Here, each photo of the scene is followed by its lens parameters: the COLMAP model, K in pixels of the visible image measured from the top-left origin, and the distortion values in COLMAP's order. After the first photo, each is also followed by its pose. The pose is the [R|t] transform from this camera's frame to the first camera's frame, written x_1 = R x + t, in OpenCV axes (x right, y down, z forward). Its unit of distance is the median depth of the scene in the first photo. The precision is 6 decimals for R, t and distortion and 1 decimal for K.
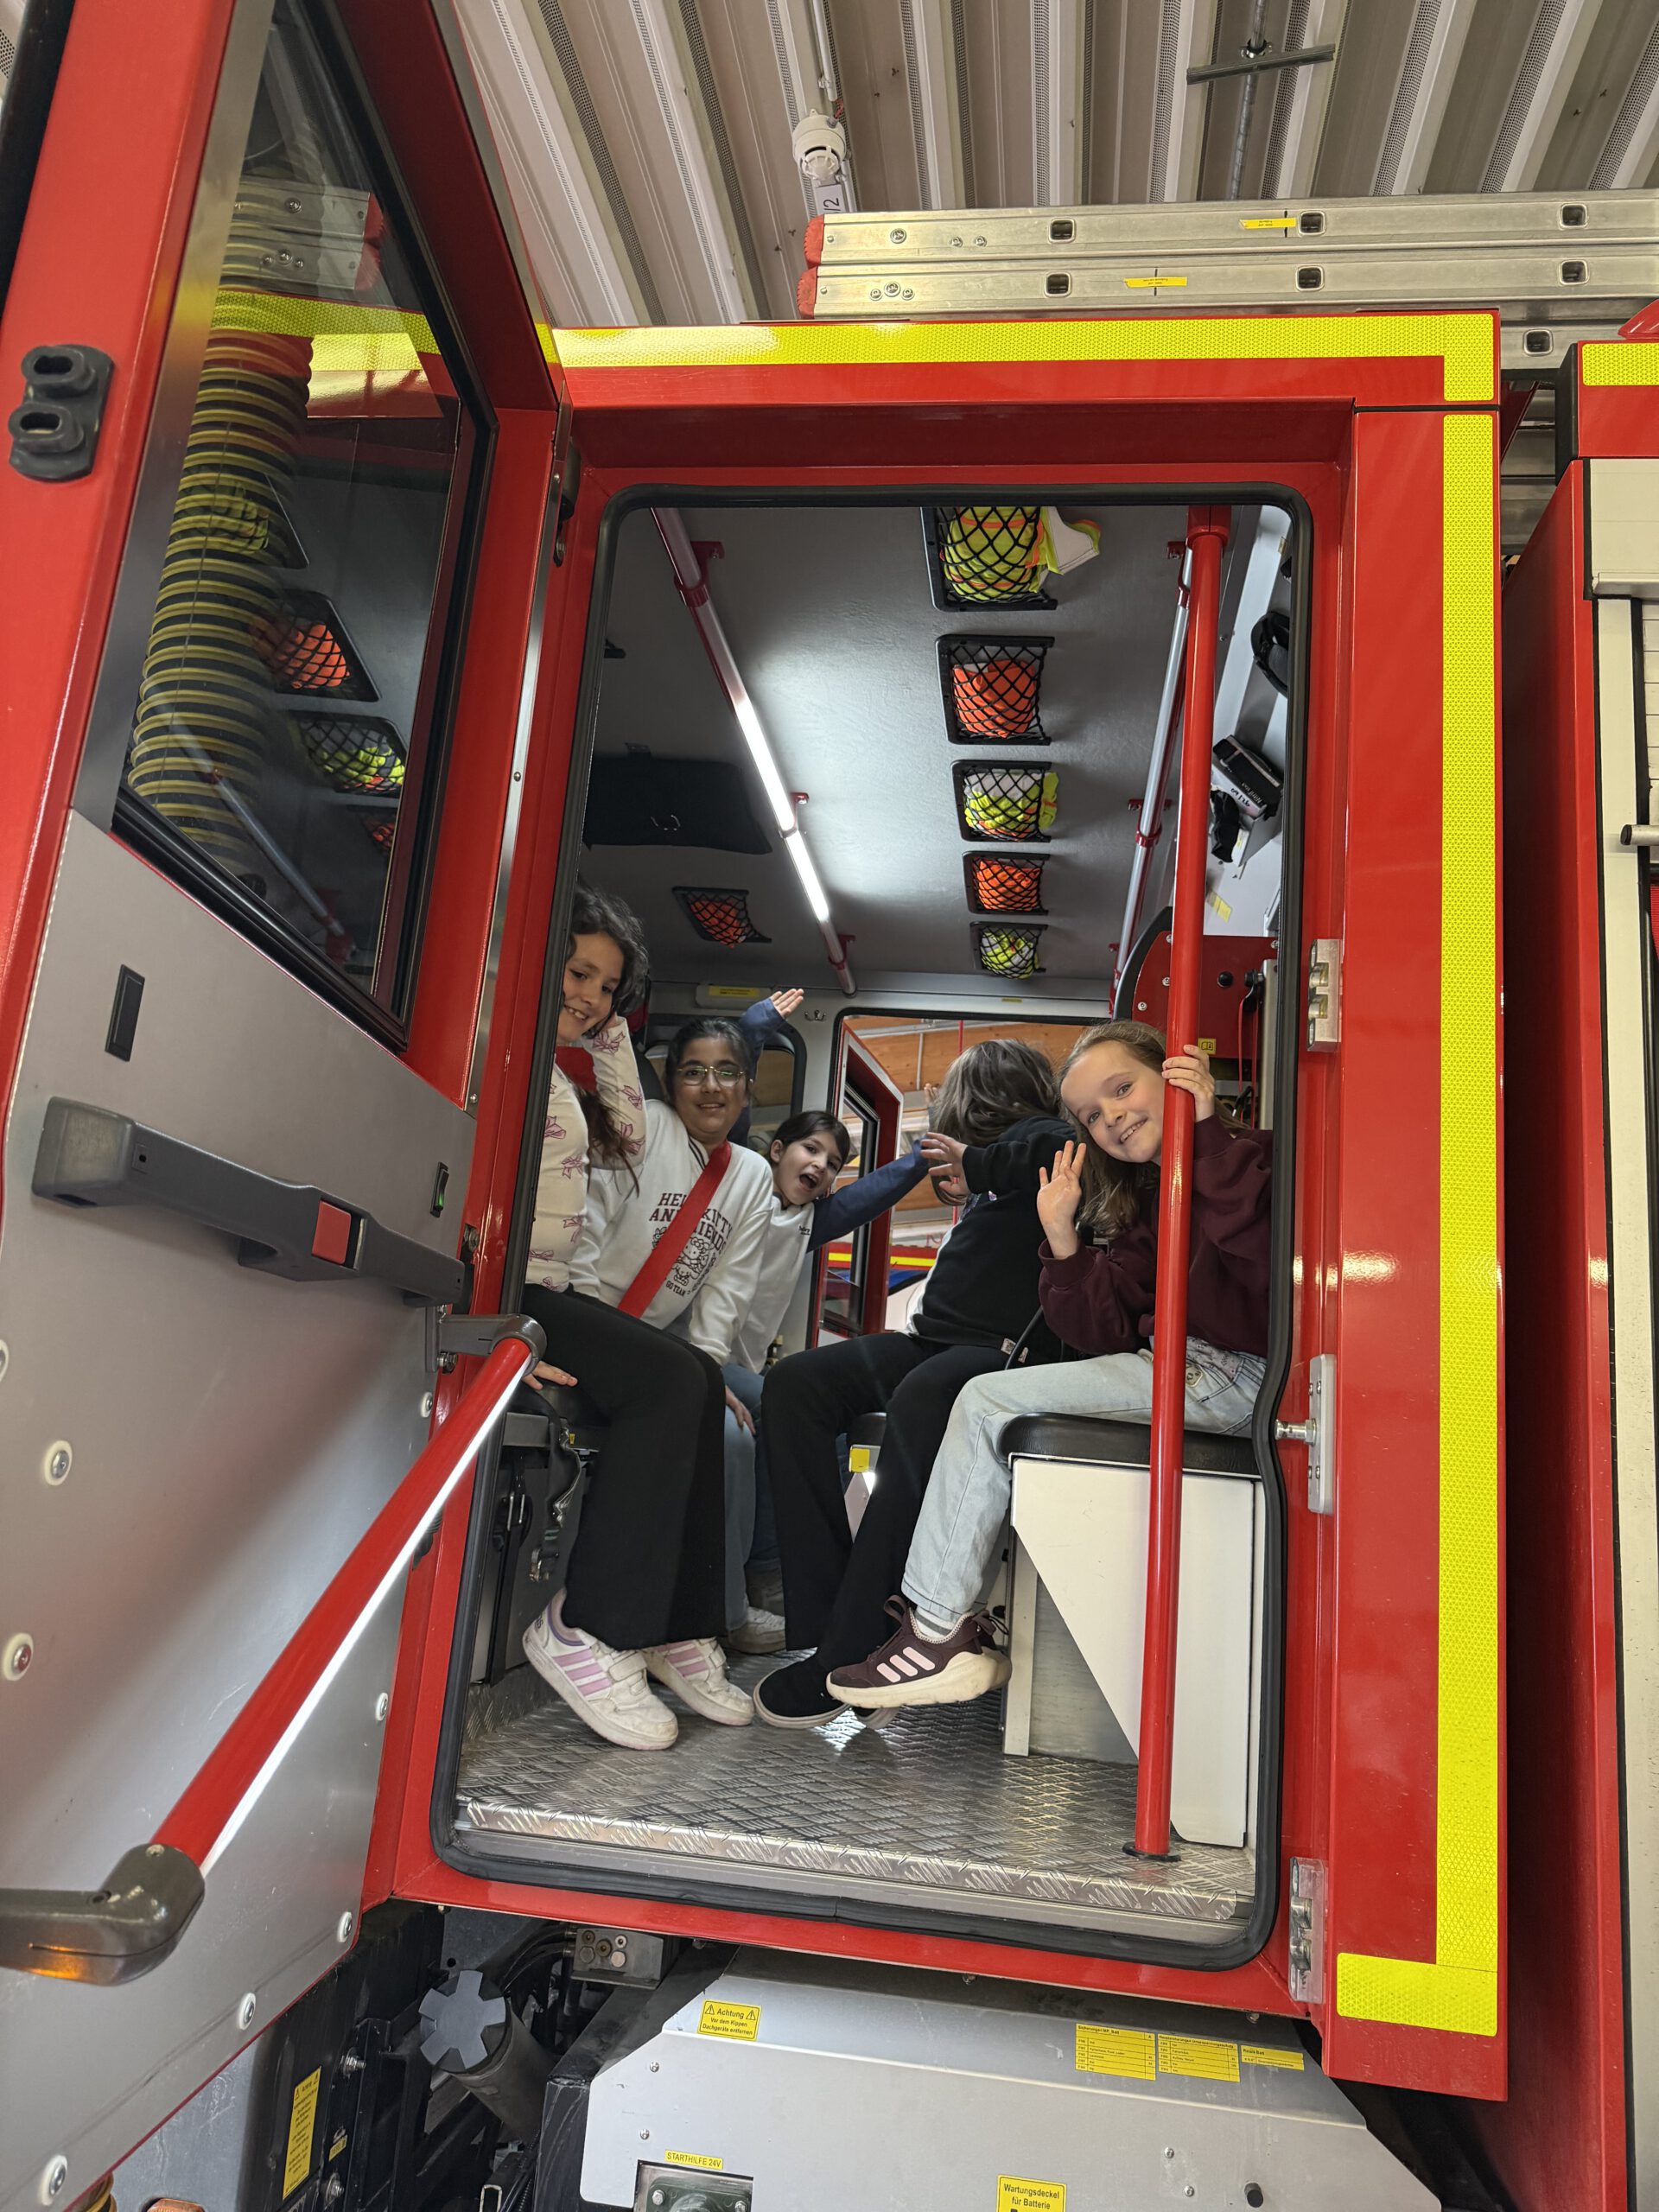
lens RADIAL K [[1549.0, 0, 829.5], [0, 1549.0, 1106.0], [0, 0, 1]] dist [0.000477, -0.000564]
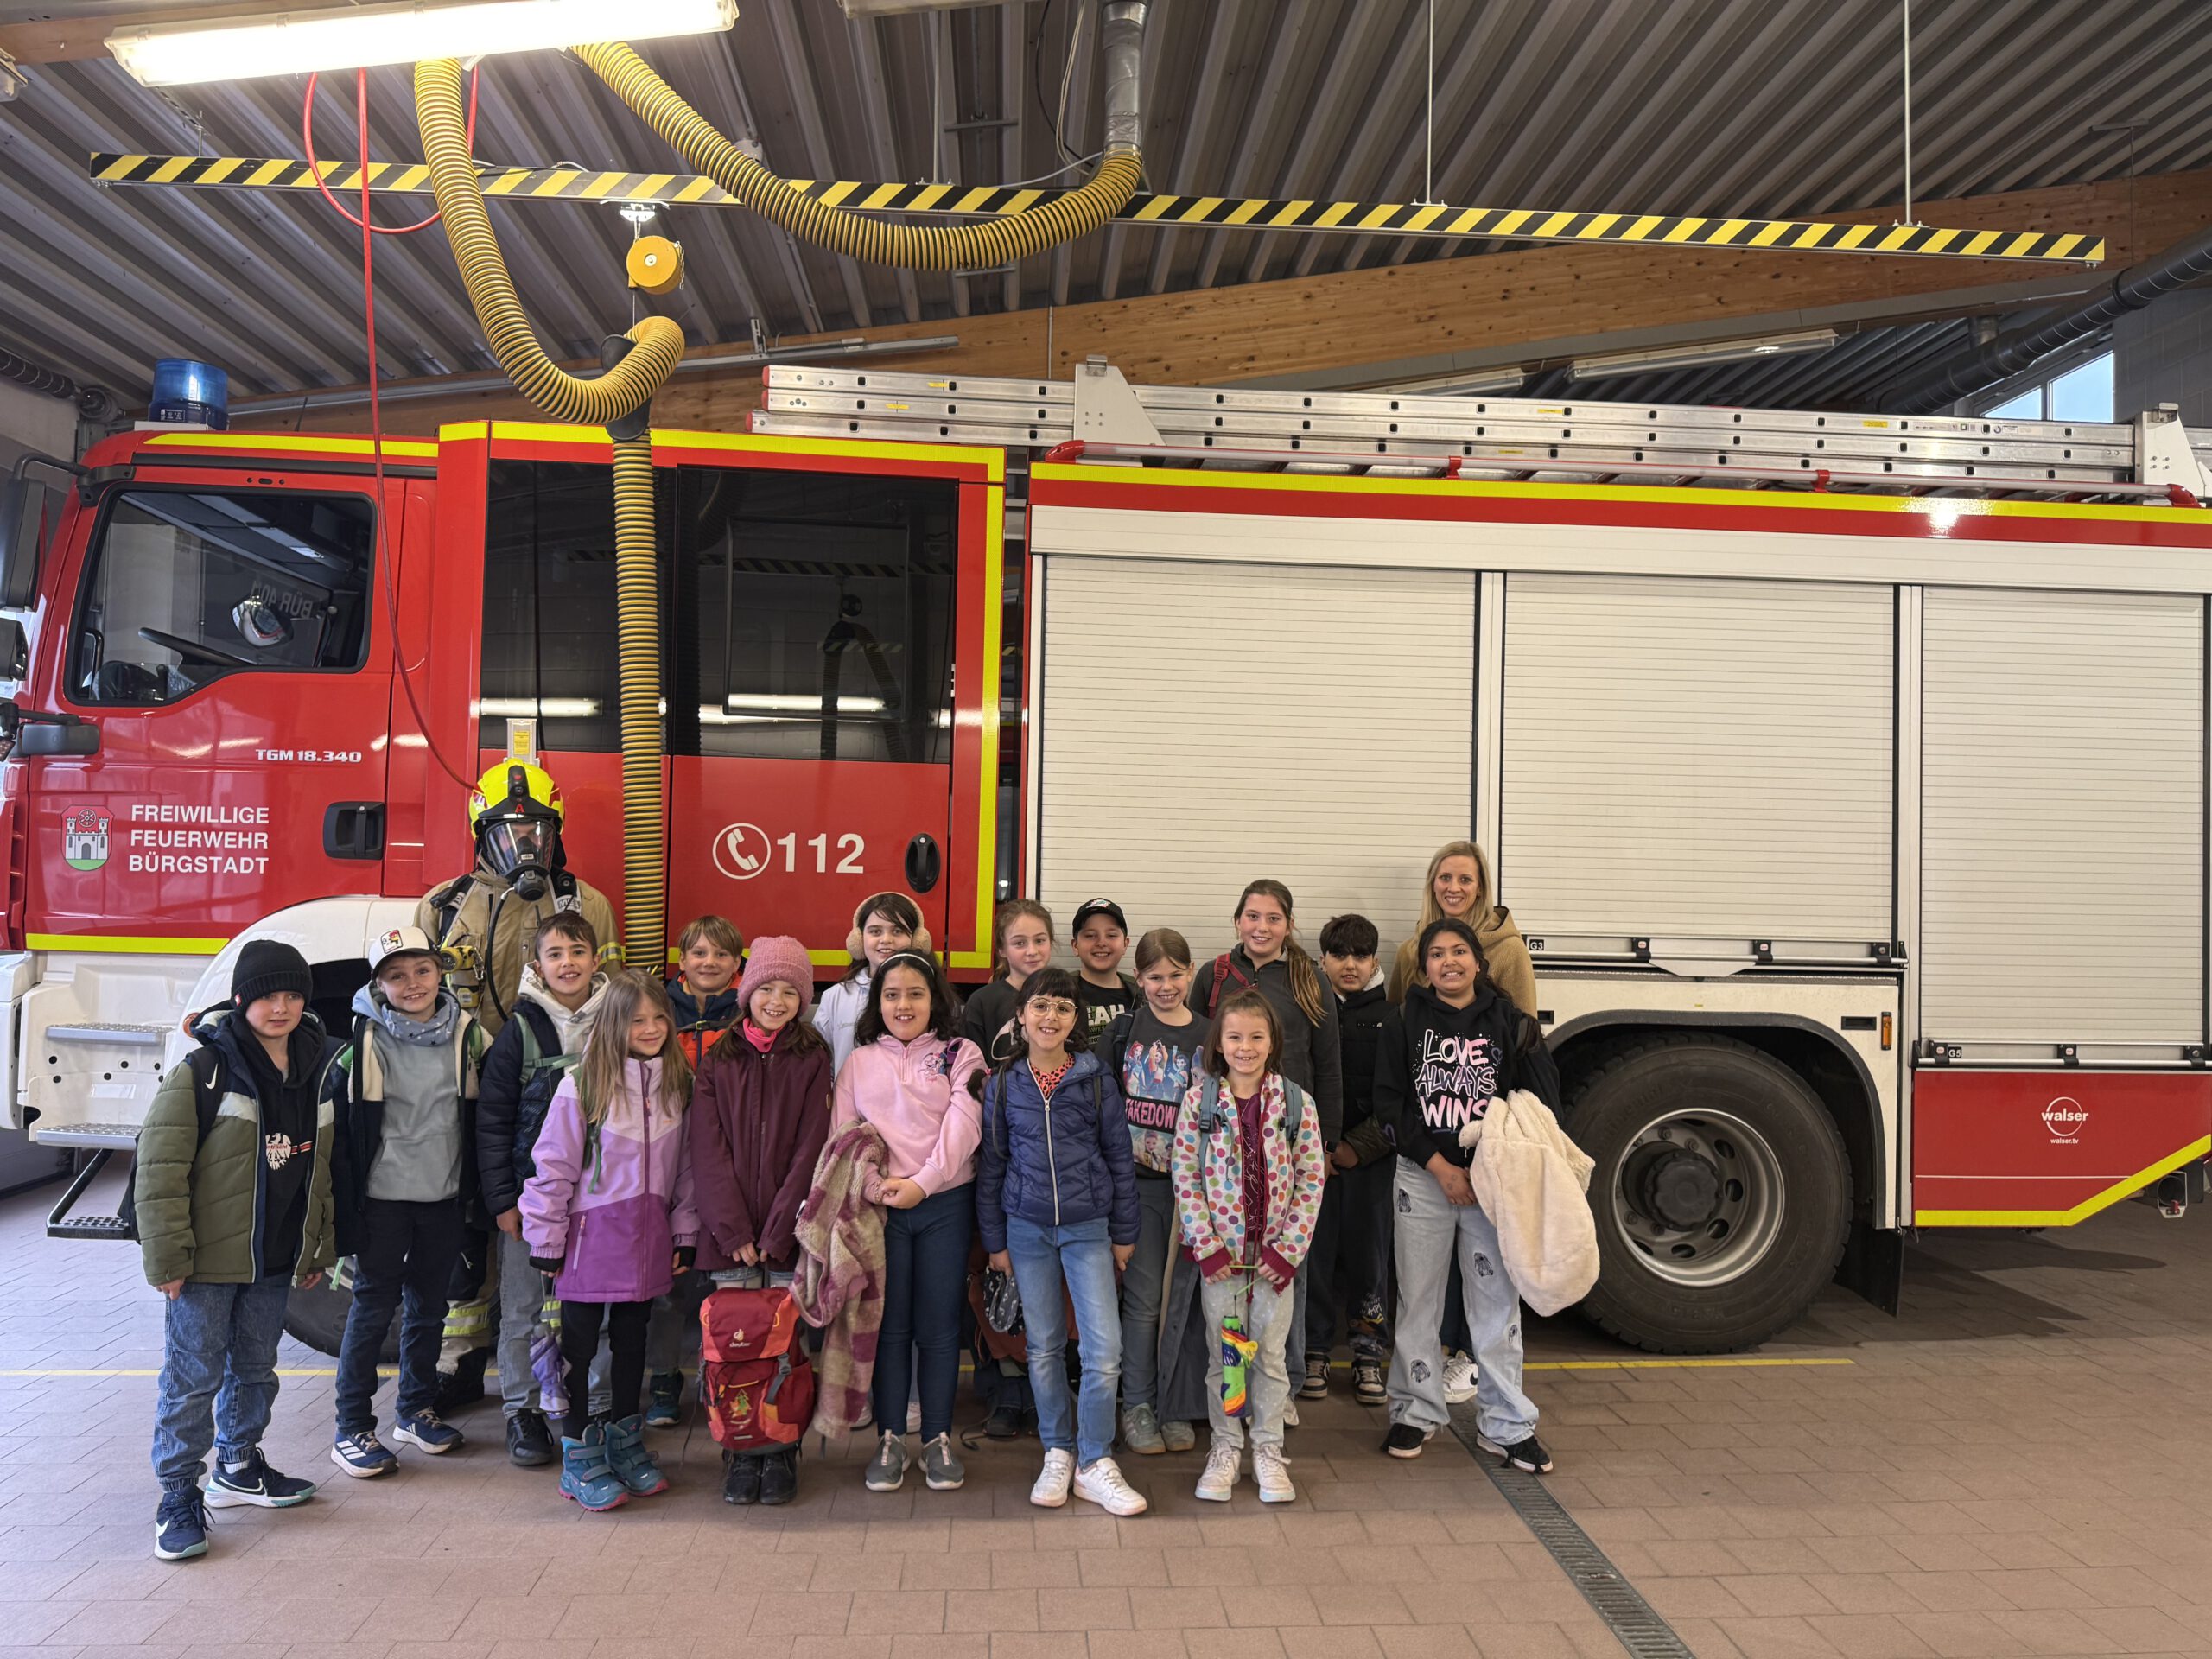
lens RADIAL K [[1530.6, 0, 1113.0], [0, 1530.6, 850.4], [0, 0, 1]] dist [0.121519, -0.185489]
pose [[0.976459, -0.058848, 0.207519, -0.033506], [0.015995, 0.979171, 0.202407, -0.352621], [-0.215108, -0.194323, 0.957062, -2.083235]]
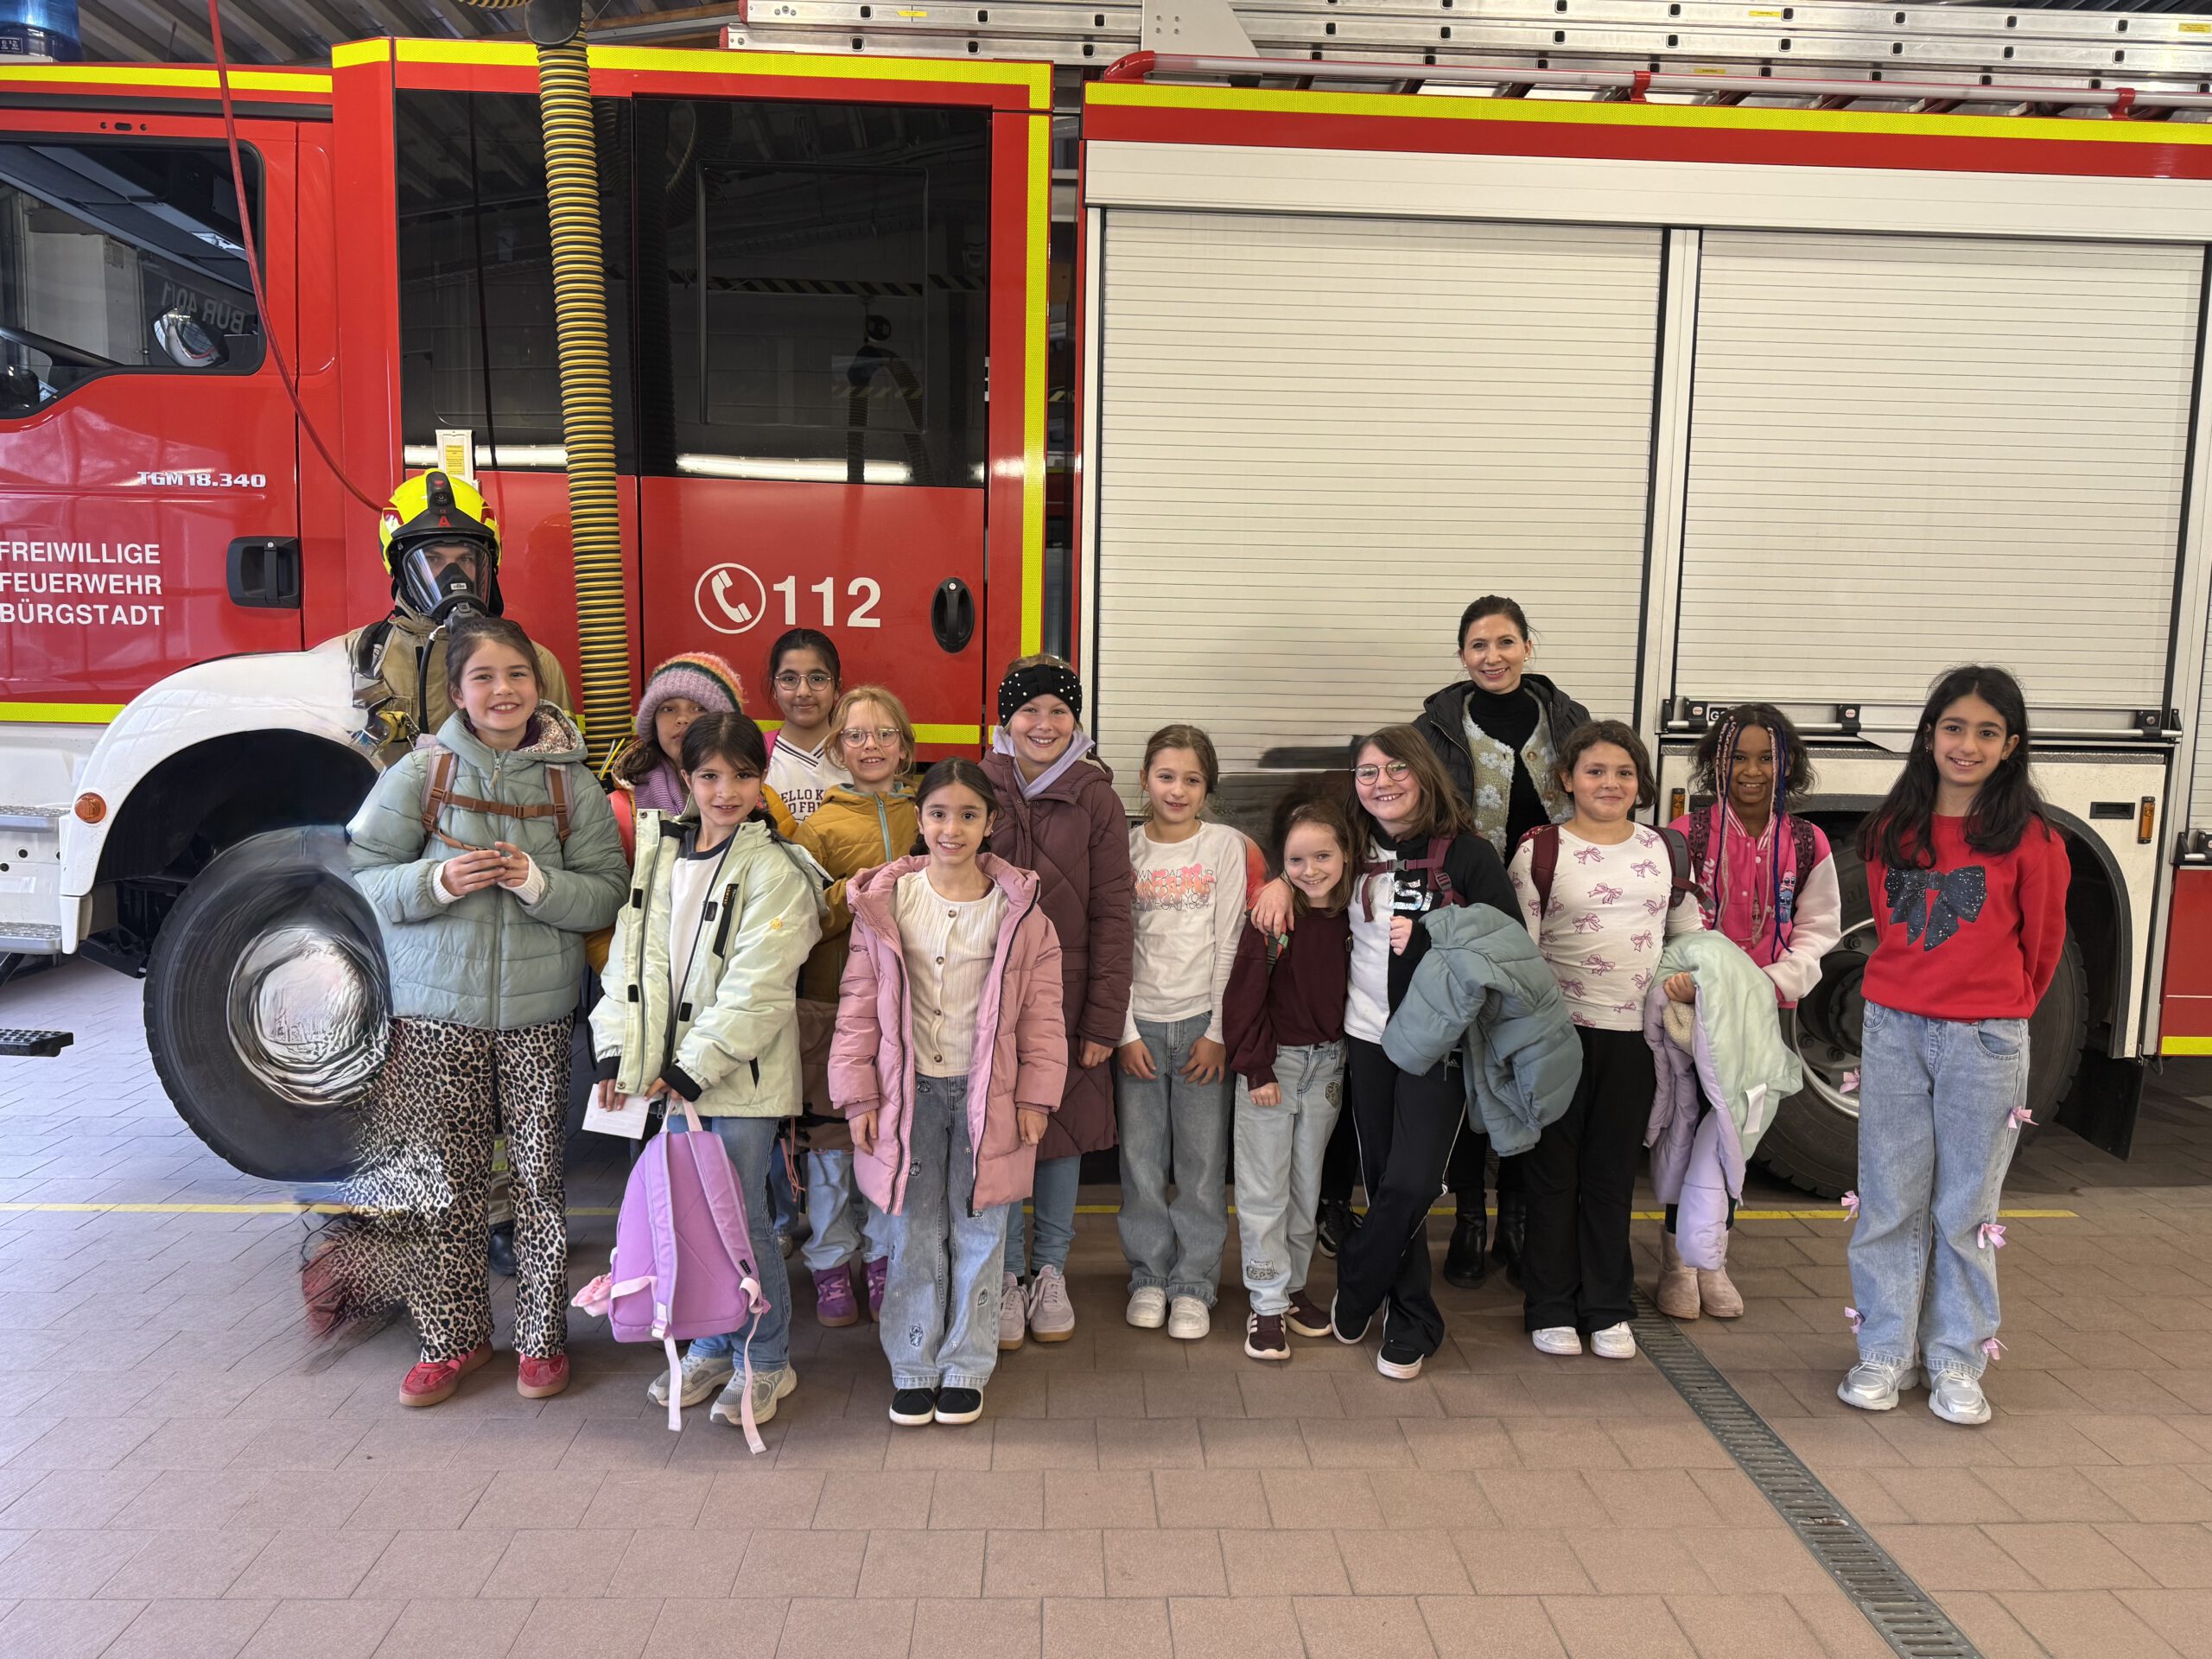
lens RADIAL K [[1549.0, 0, 1106.0], [0, 1549.0, 829.5], [0, 0, 1]] dist [0.000477, -0.000564]
pose [[0.983475, -0.081709, 0.161558, 0.044742], [0.025181, 0.945424, 0.324869, -0.182976], [-0.179285, -0.315432, 0.931858, -1.533258]]
